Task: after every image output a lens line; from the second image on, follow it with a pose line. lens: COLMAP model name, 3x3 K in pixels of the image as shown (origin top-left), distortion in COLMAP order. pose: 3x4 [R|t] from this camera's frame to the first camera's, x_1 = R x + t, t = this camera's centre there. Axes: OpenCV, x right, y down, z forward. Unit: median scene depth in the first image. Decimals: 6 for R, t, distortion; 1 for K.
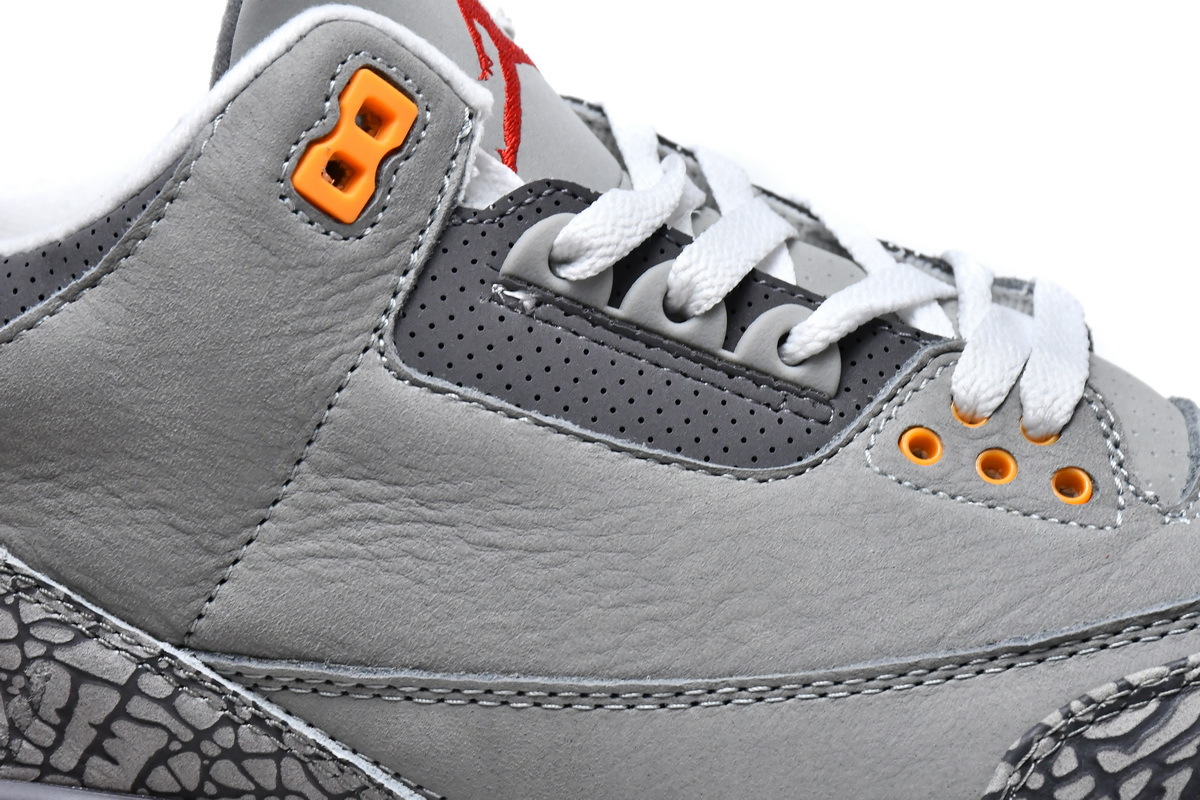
lens RADIAL K [[4111.2, 0, 600.0], [0, 4111.2, 400.0], [0, 0, 1]] dist [-0.041831, -0.415046]
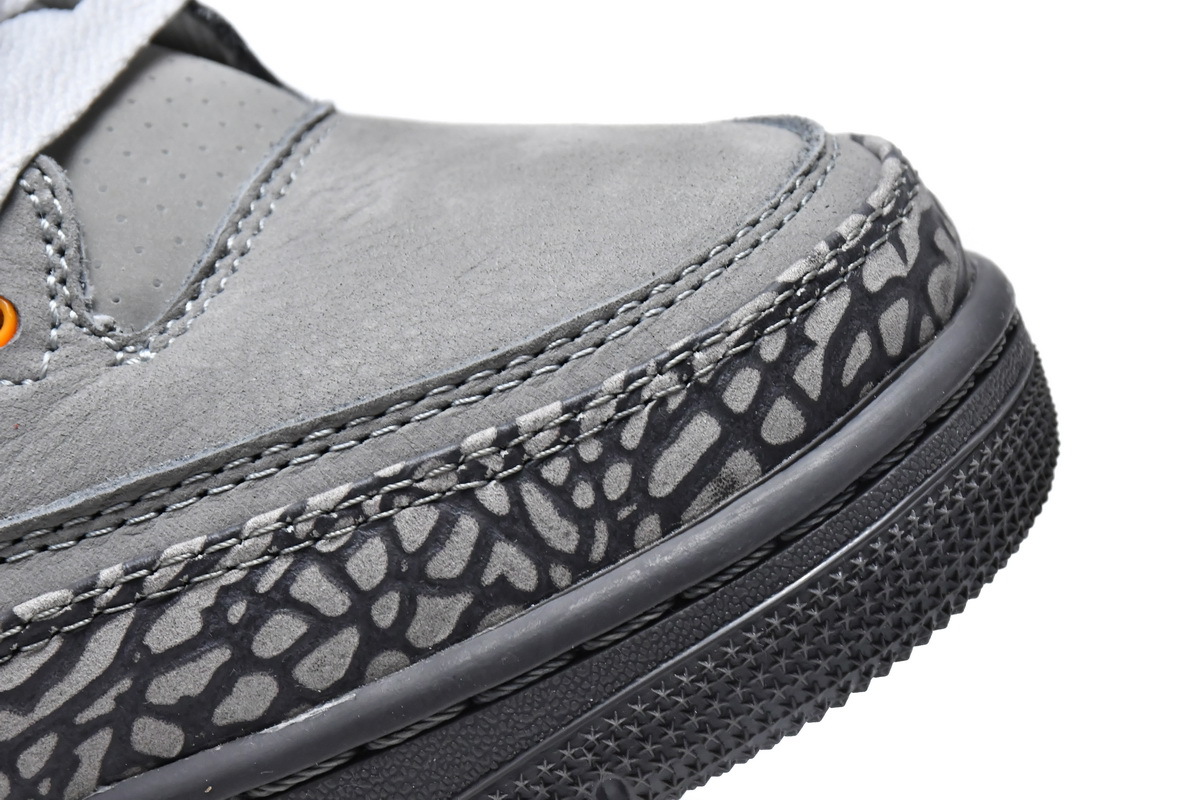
lens RADIAL K [[4111.2, 0, 600.0], [0, 4111.2, 400.0], [0, 0, 1]] dist [-0.041831, -0.415046]
pose [[0.964787, -0.061276, -0.255794, 0.411041], [0.118087, 0.969877, 0.213058, -0.109184], [0.235034, -0.235761, 0.942961, 0.346851]]
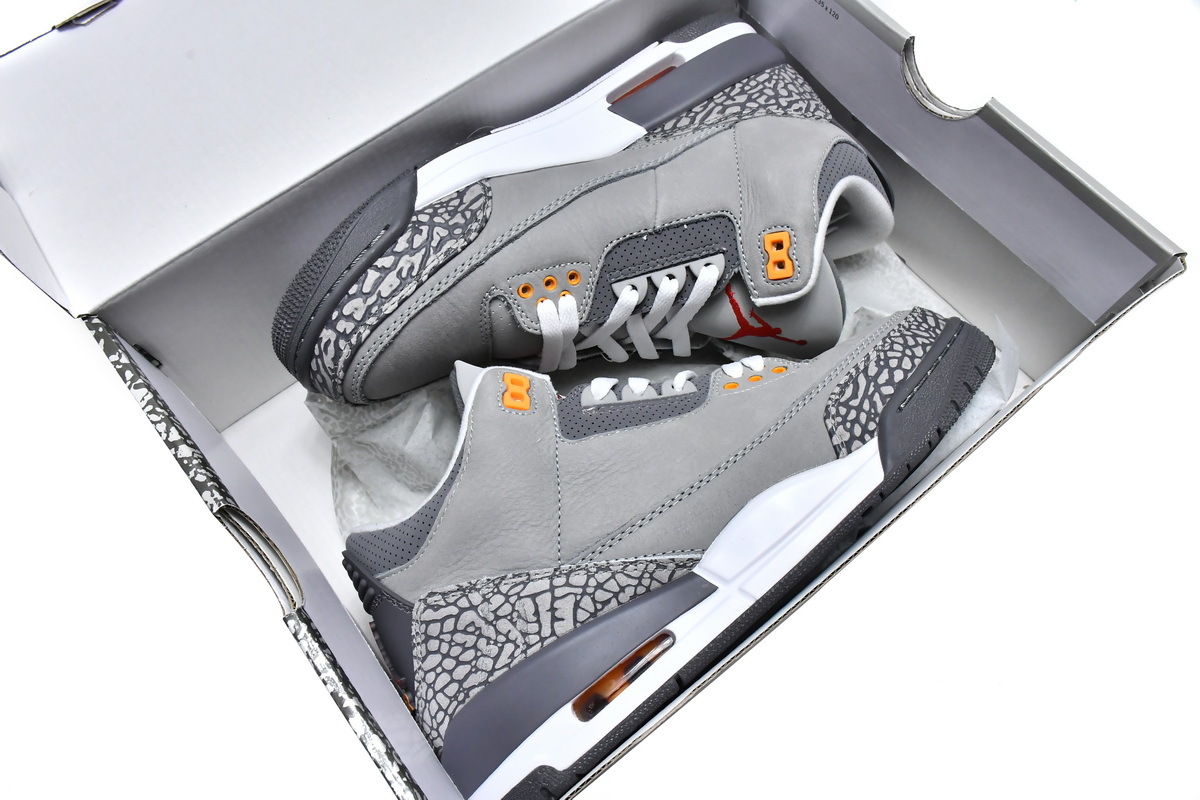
lens RADIAL K [[891.4, 0, 600.0], [0, 891.4, 400.0], [0, 0, 1]] dist [-0.011763, -0.001266]
pose [[0.826201, -0.496909, 0.265469, -0.181402], [0.561126, 0.683749, -0.466502, 0.271767], [0.050295, 0.534386, 0.843743, 0.462351]]
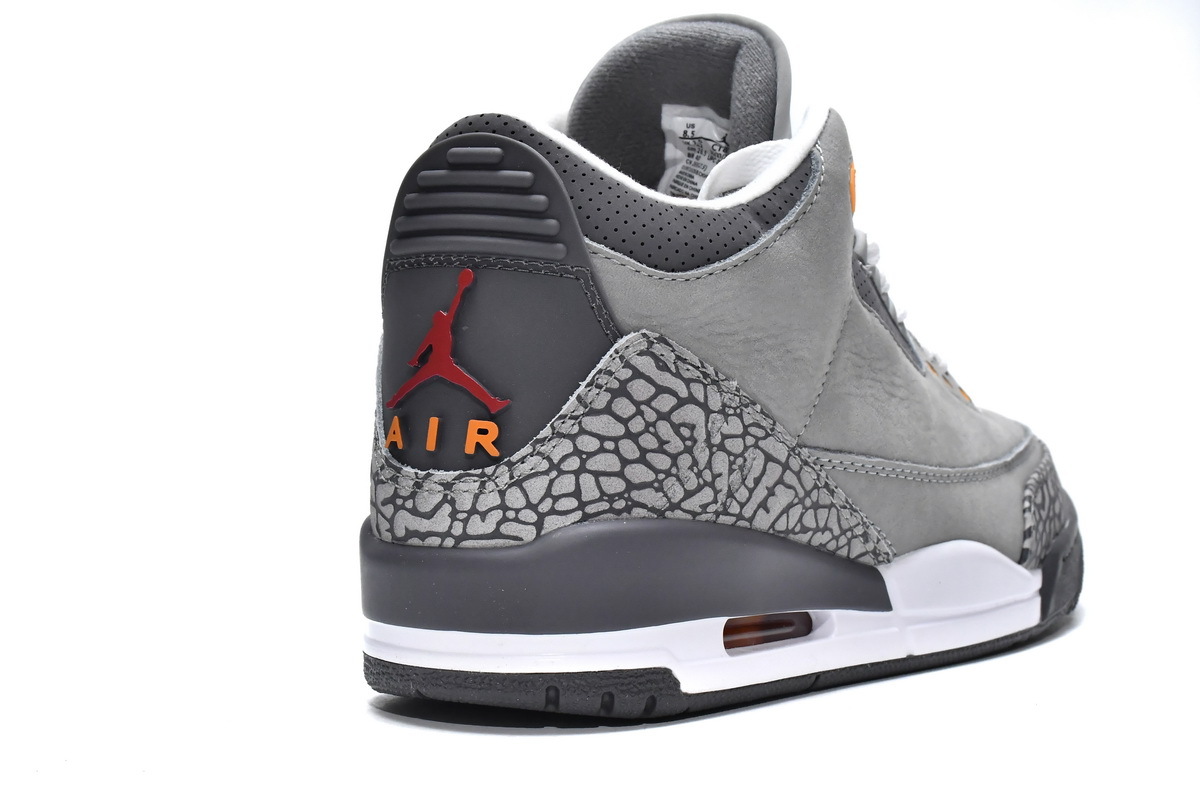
lens RADIAL K [[2209.5, 0, 600.0], [0, 2209.5, 400.0], [0, 0, 1]] dist [-0.138807, -0.013517]
pose [[0.534850, 0.073479, 0.841746, -0.936254], [0.075780, 0.988025, -0.134400, 0.161923], [-0.841542, 0.135671, 0.522877, 0.585550]]
